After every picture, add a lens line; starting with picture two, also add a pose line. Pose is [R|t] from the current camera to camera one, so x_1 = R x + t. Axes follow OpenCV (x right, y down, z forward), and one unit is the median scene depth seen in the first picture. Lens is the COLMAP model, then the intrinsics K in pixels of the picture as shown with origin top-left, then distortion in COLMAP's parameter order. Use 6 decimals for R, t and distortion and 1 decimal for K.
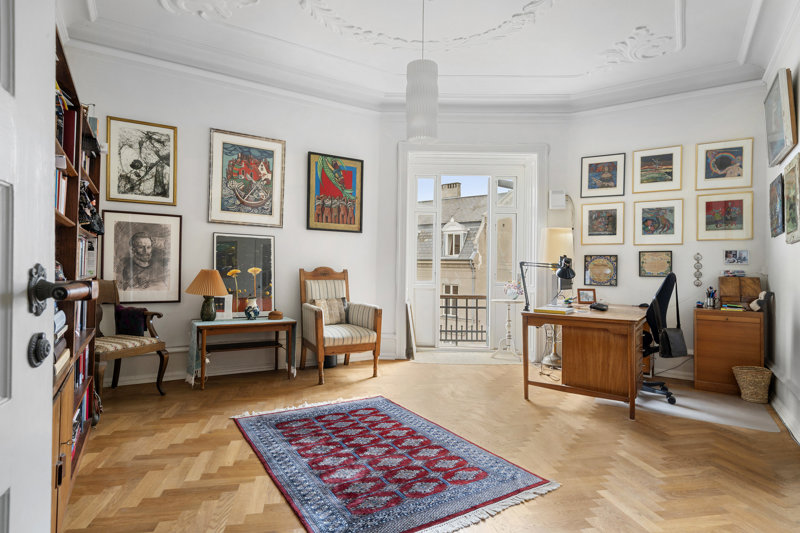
lens RADIAL K [[419.2, 0, 402.9], [0, 419.2, 266.0], [0, 0, 1]] dist [0.012641, 0.001601]
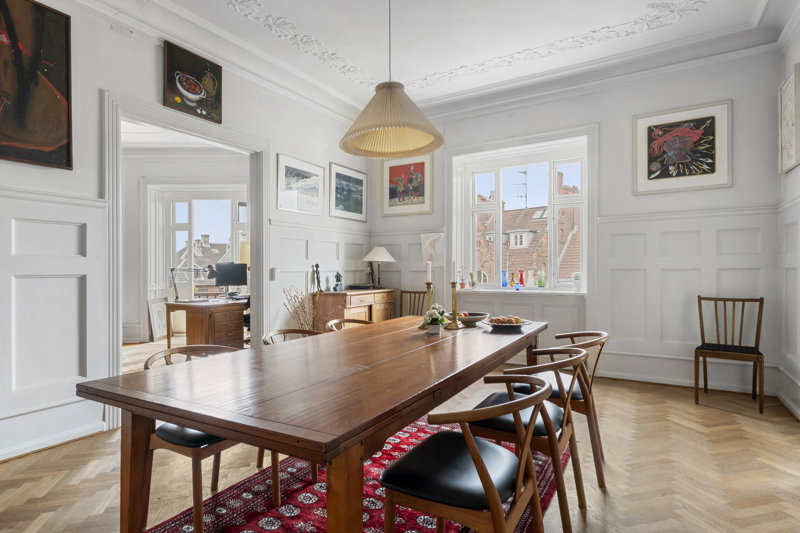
lens RADIAL K [[419.2, 0, 402.6], [0, 419.2, 270.7], [0, 0, 1]] dist [0.012641, 0.001601]
pose [[0.998315, -0.027651, 0.051025, 0.156630], [0.026771, 0.999482, 0.017850, -0.000675], [-0.051492, -0.016454, 0.998538, -0.076568]]
